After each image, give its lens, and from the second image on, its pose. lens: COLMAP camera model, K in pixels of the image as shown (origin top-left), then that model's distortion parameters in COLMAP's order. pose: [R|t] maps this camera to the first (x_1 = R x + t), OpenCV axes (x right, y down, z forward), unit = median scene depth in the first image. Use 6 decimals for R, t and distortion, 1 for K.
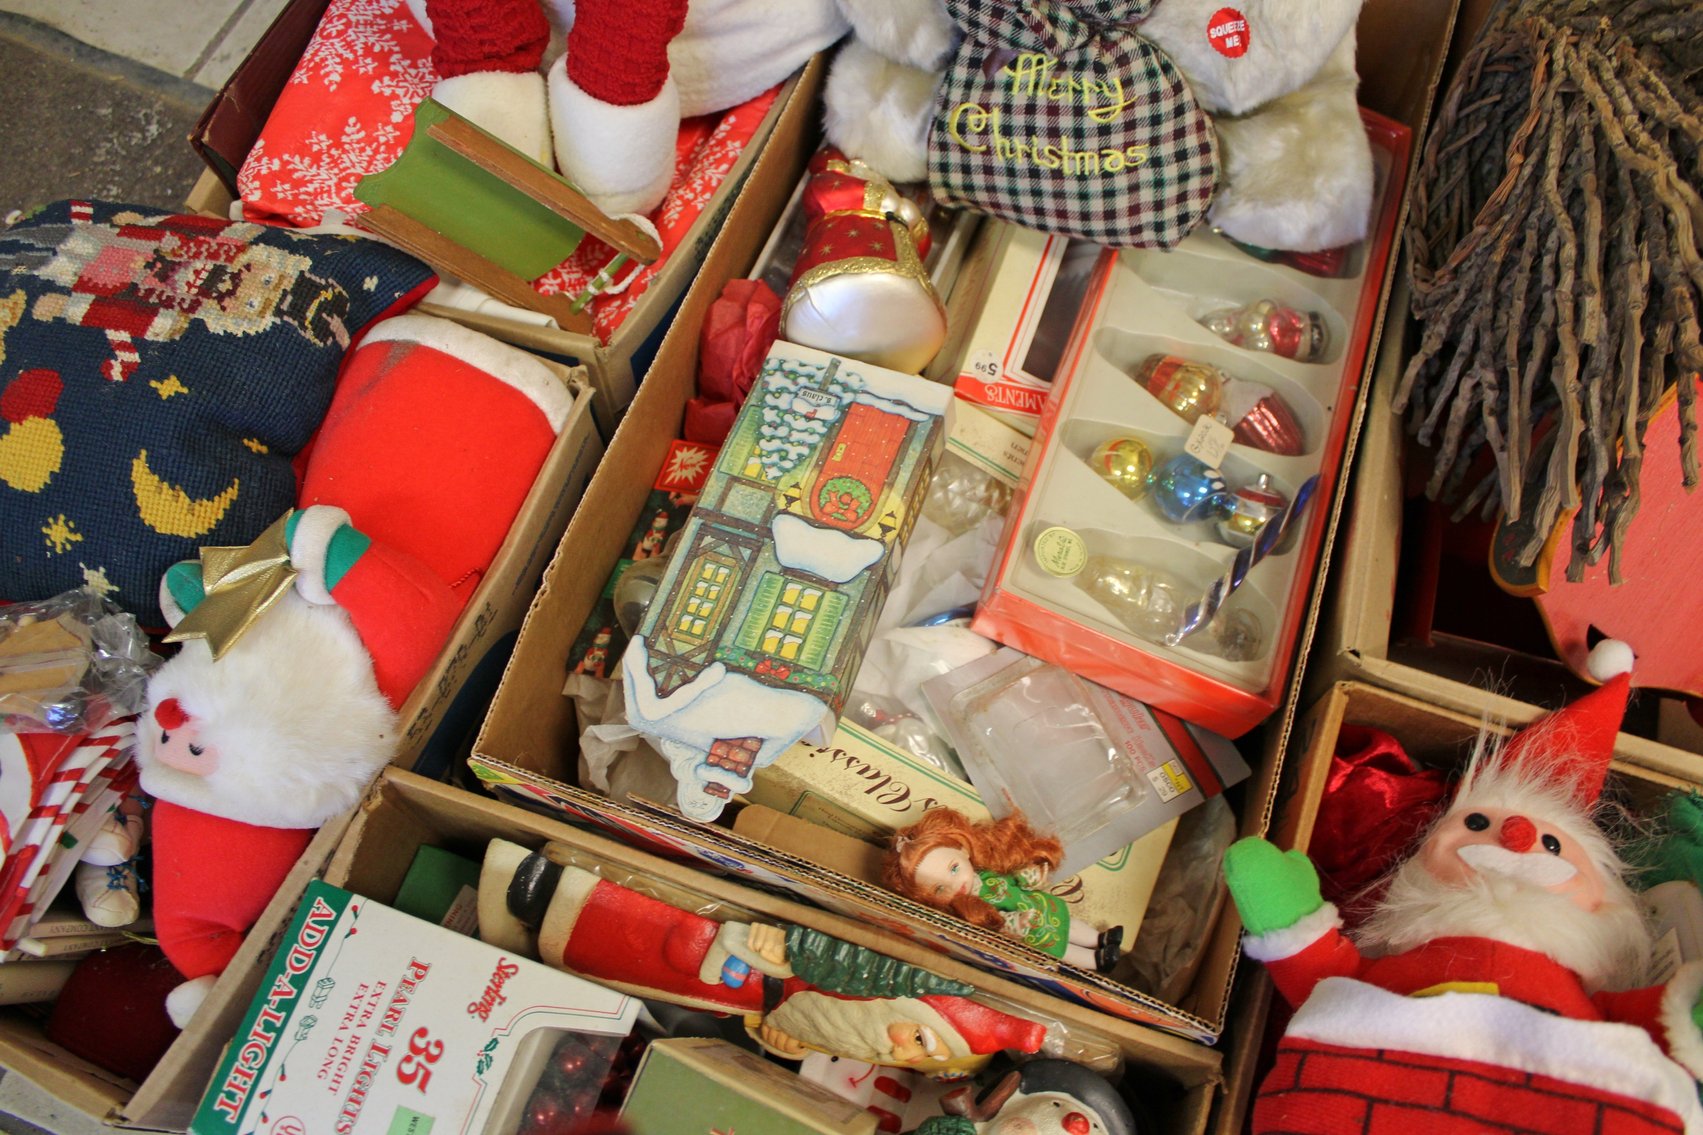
lens RADIAL K [[1415.0, 0, 851.5], [0, 1415.0, 567.5], [0, 0, 1]] dist [-0.165432, 0.152615]
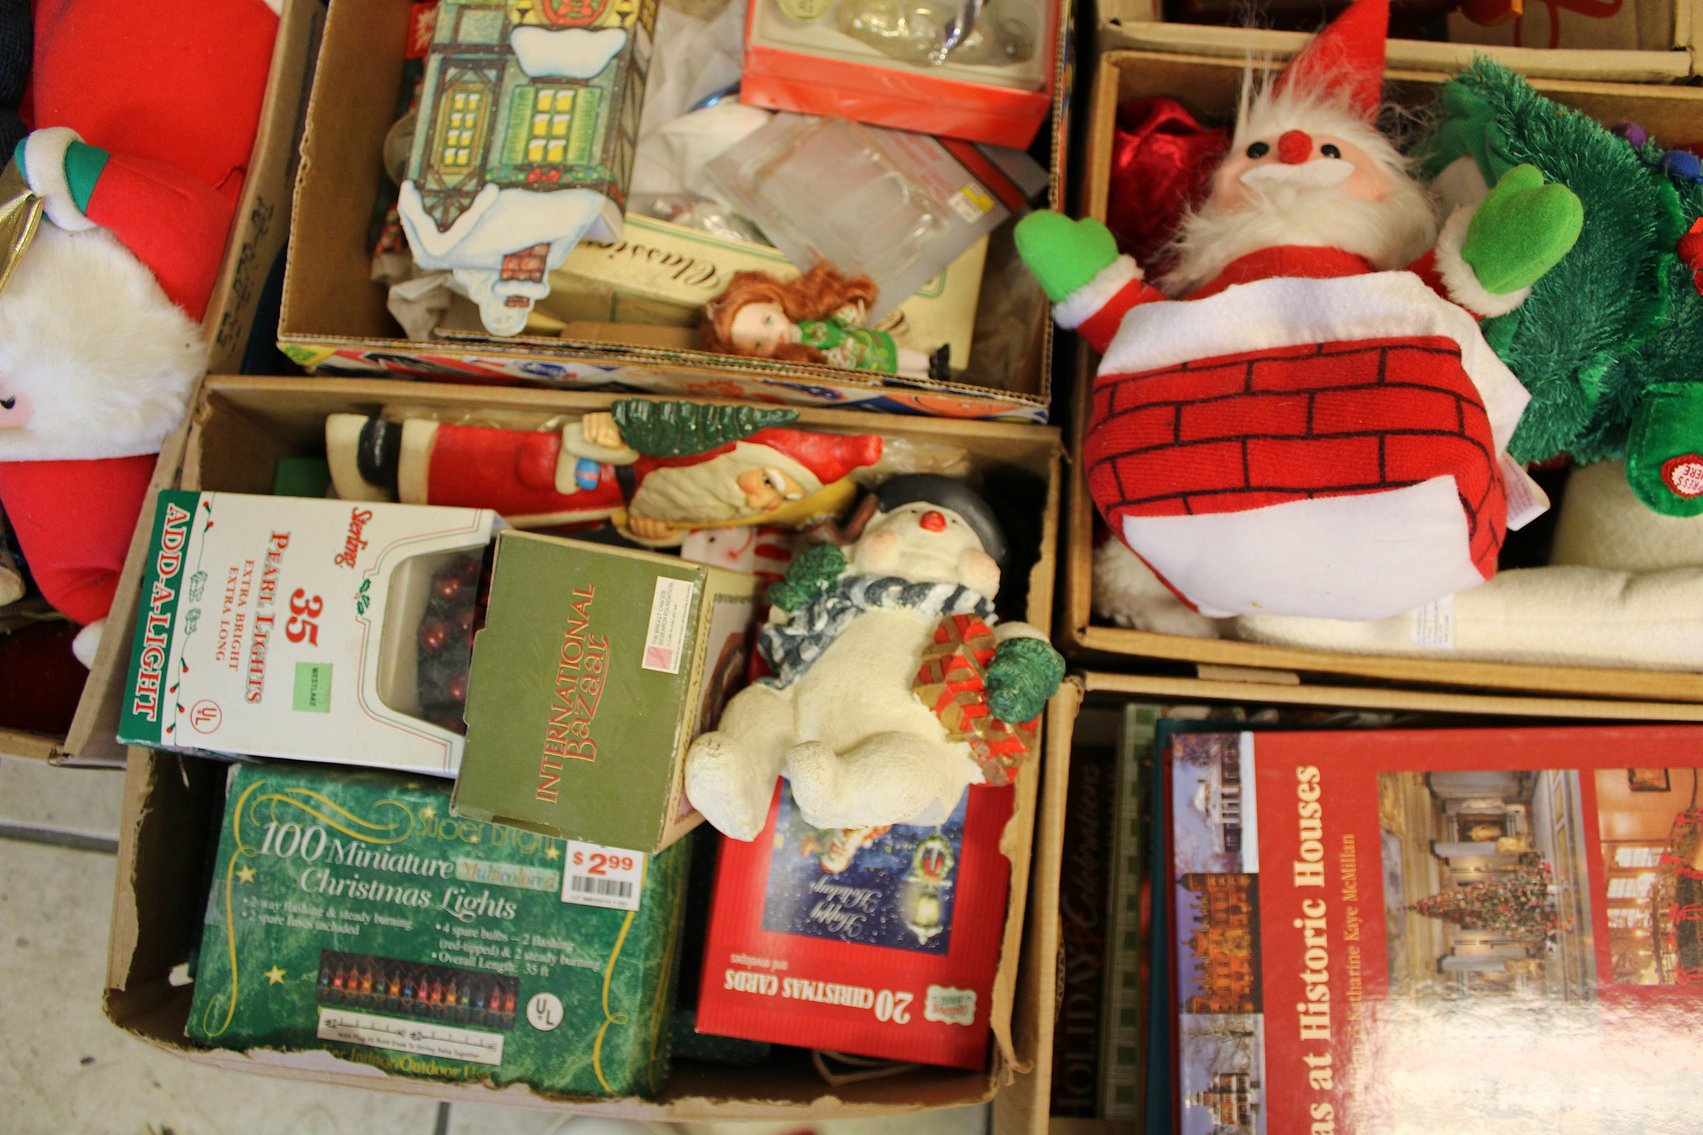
lens RADIAL K [[1415.0, 0, 851.5], [0, 1415.0, 567.5], [0, 0, 1]] dist [-0.165432, 0.152615]
pose [[0.967674, -0.252094, 0.007423, 0.078894], [0.242106, 0.936773, 0.252666, 0.137938], [-0.070649, -0.242702, 0.967525, -0.032890]]
